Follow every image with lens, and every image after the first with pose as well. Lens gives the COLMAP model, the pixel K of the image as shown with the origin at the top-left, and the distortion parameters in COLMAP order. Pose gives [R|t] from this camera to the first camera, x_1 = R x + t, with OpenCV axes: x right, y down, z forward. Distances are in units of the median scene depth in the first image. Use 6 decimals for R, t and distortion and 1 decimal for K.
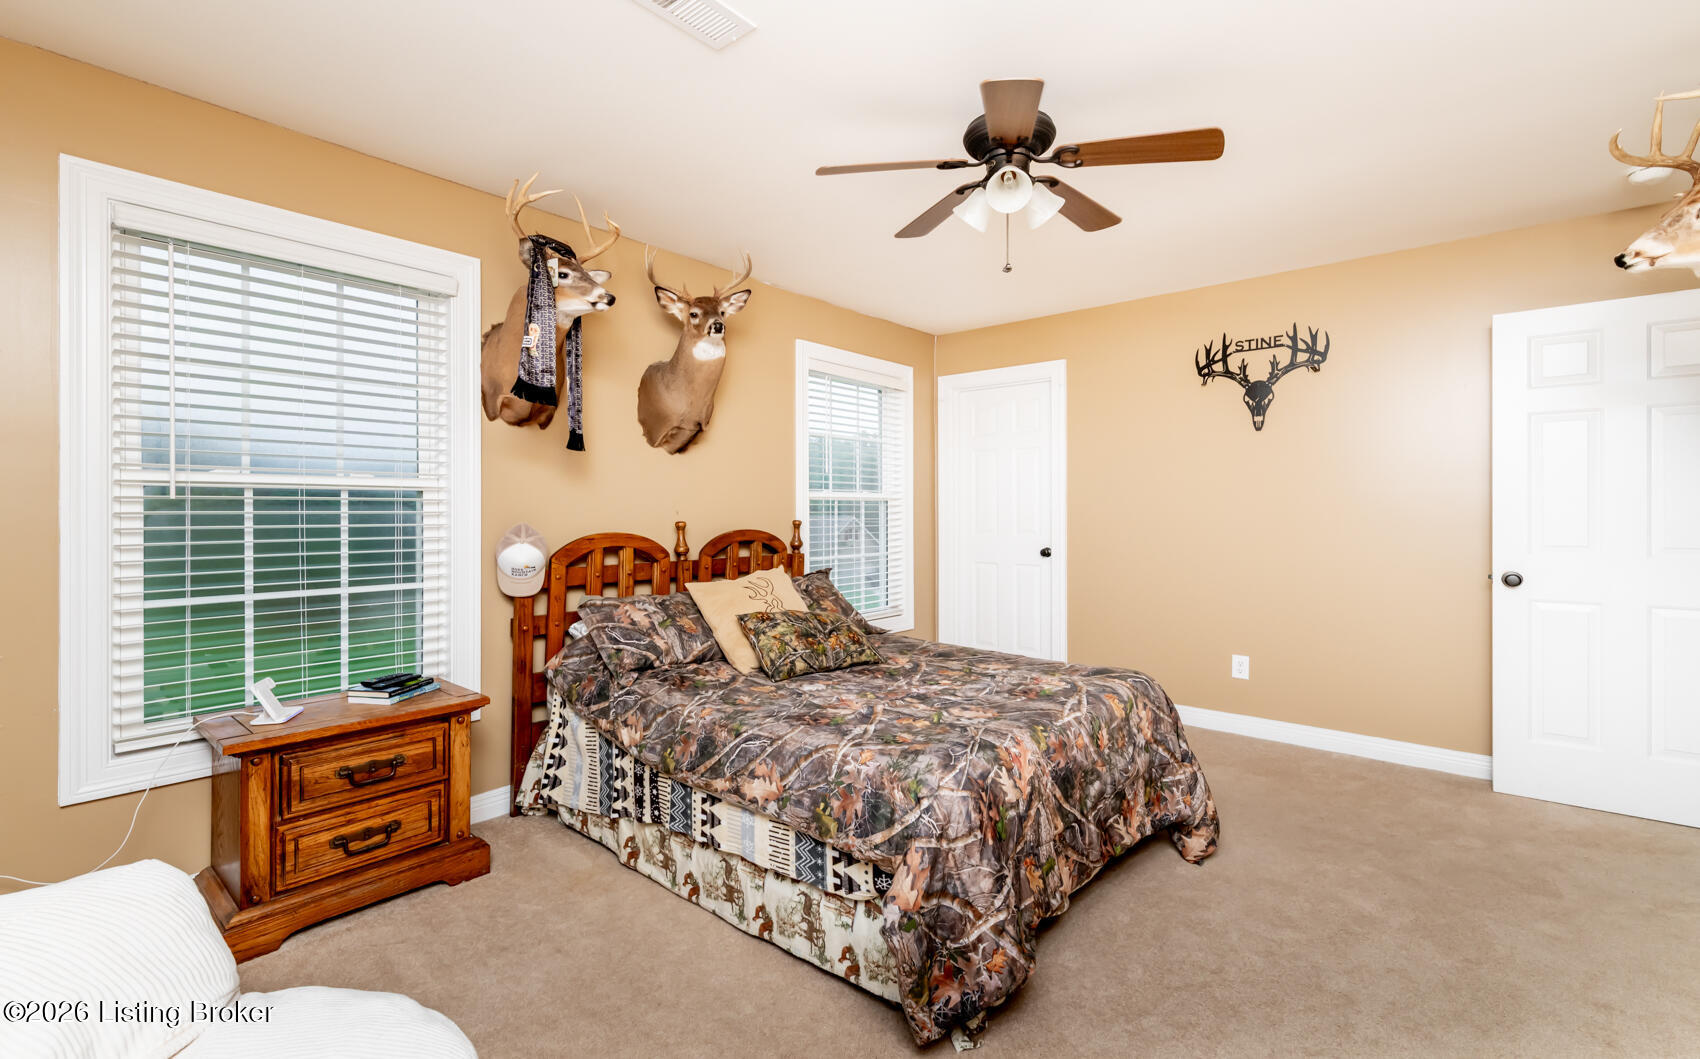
lens RADIAL K [[750.1, 0, 847.3], [0, 750.1, 518.8], [0, 0, 1]] dist [-0.001066, -0.000377]
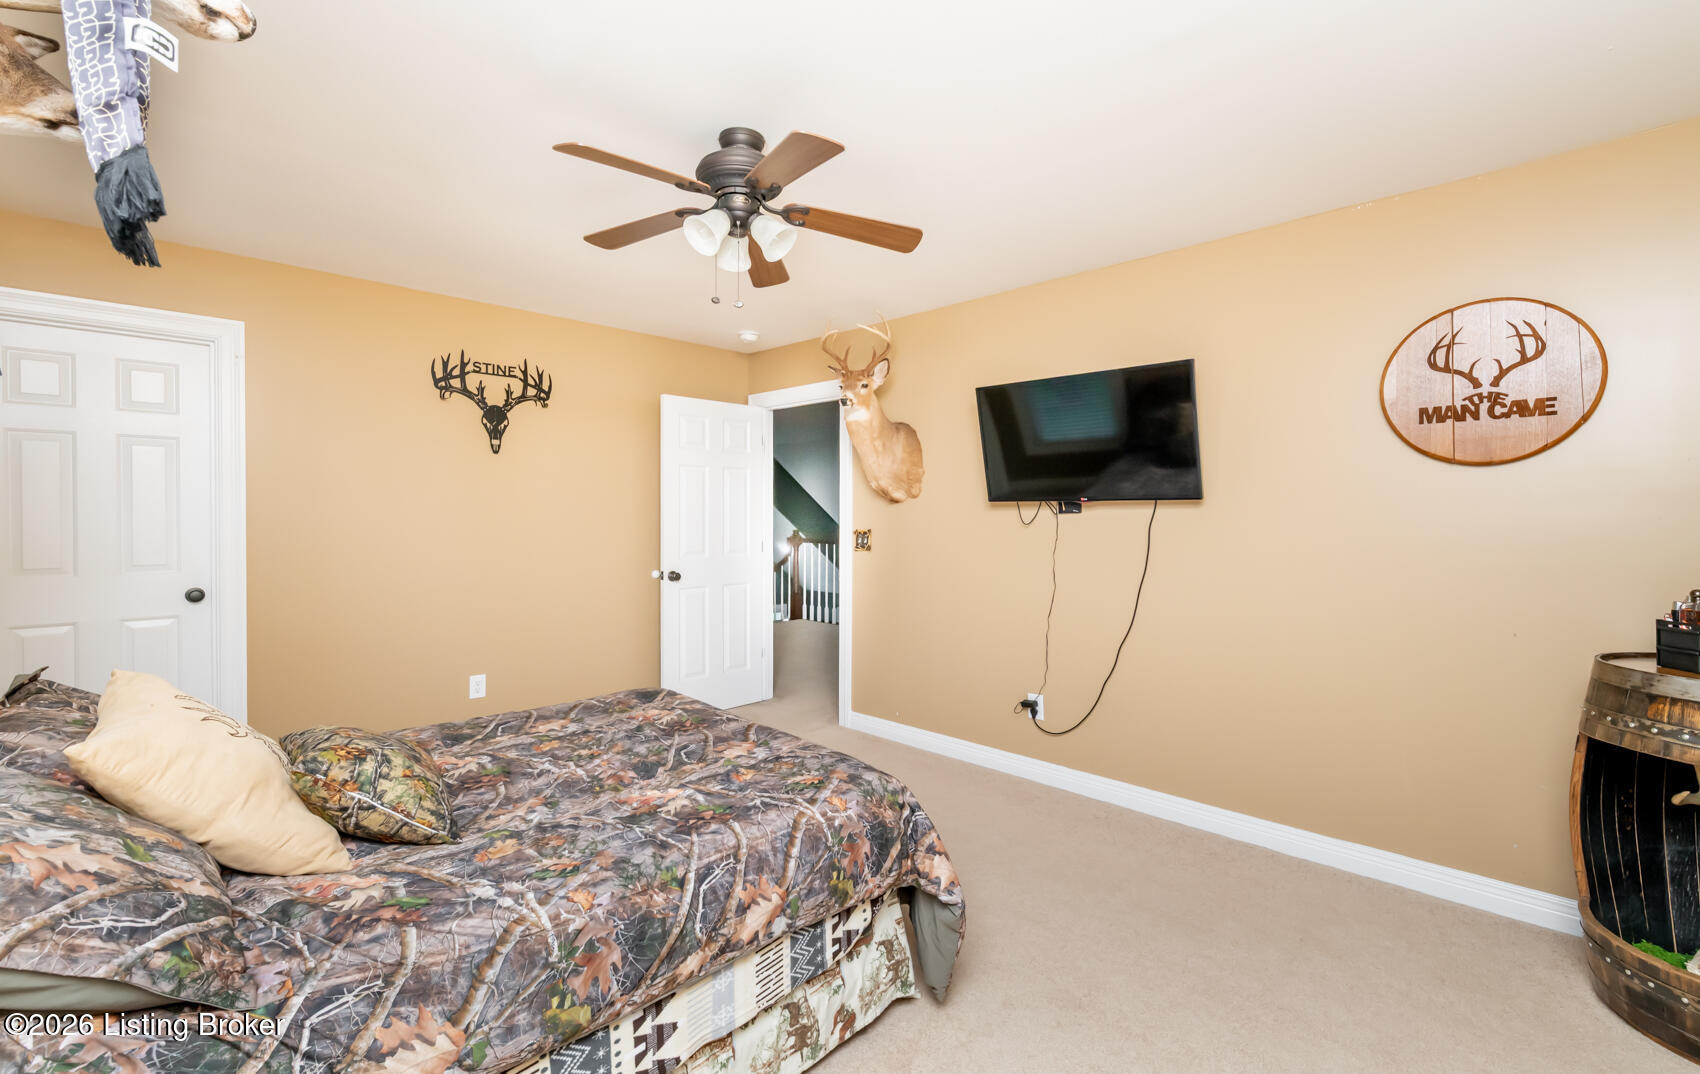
lens RADIAL K [[751.5, 0, 847.1], [0, 751.5, 529.5], [0, 0, 1]] dist [-0.003869, -0.000182]
pose [[0.072490, -0.016234, 0.997237, -0.470116], [0.009304, 0.999835, 0.015600, -0.025584], [-0.997326, 0.008147, 0.072629, 0.460194]]
